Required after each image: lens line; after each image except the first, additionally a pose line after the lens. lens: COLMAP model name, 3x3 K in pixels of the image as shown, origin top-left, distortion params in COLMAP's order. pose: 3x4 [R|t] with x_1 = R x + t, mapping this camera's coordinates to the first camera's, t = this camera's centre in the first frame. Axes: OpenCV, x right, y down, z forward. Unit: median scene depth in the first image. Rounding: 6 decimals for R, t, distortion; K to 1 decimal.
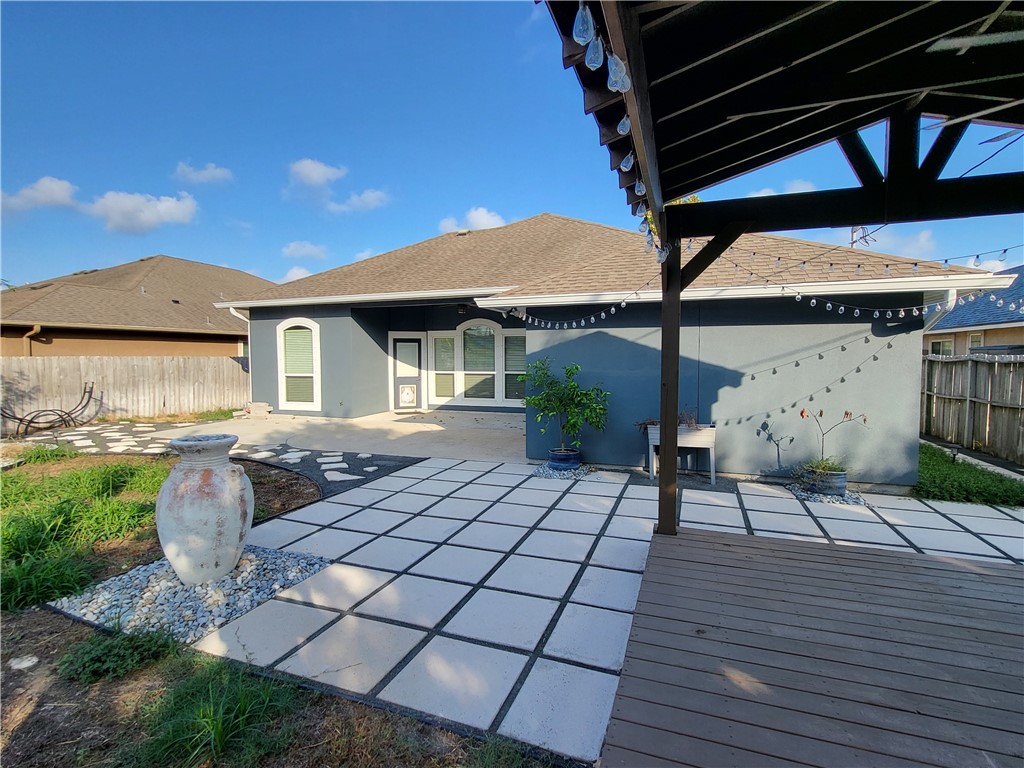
lens RADIAL K [[476.7, 0, 512.1], [0, 476.7, 378.7], [0, 0, 1]] dist [0.000557, 0.000104]
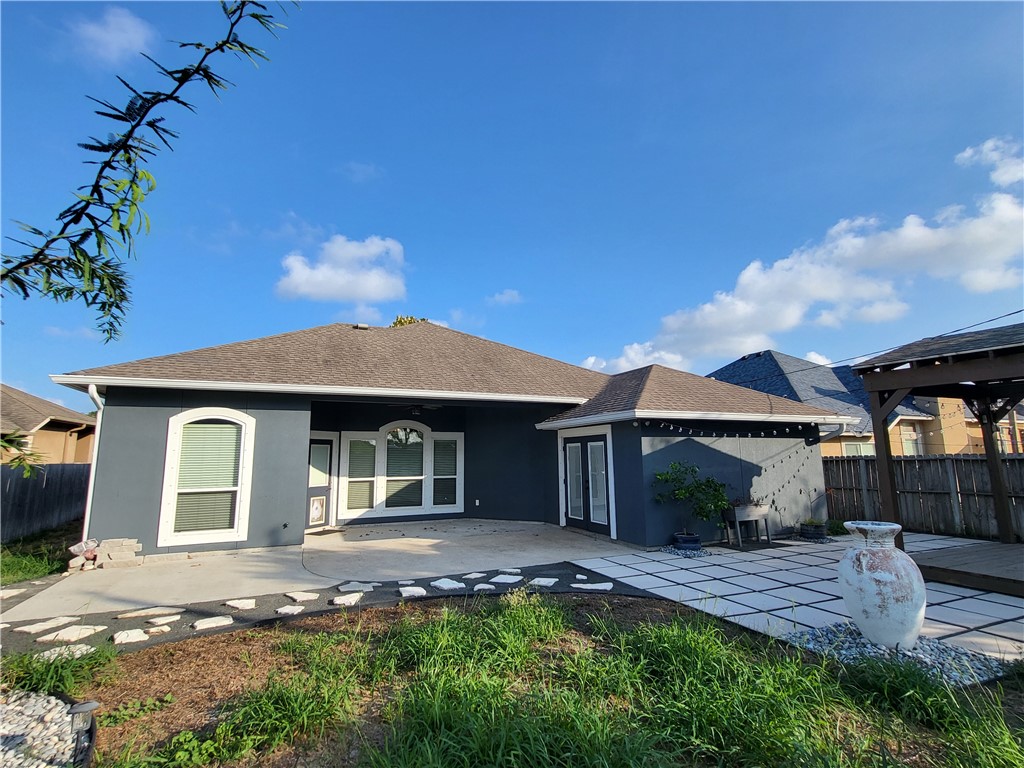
lens RADIAL K [[476.7, 0, 512.1], [0, 476.7, 378.7], [0, 0, 1]] dist [0.000557, 0.000104]
pose [[0.743392, 0.102516, 0.660953, -0.527367], [0.040408, 0.979496, -0.197370, -0.010272], [-0.667634, 0.173431, 0.724007, 0.154218]]
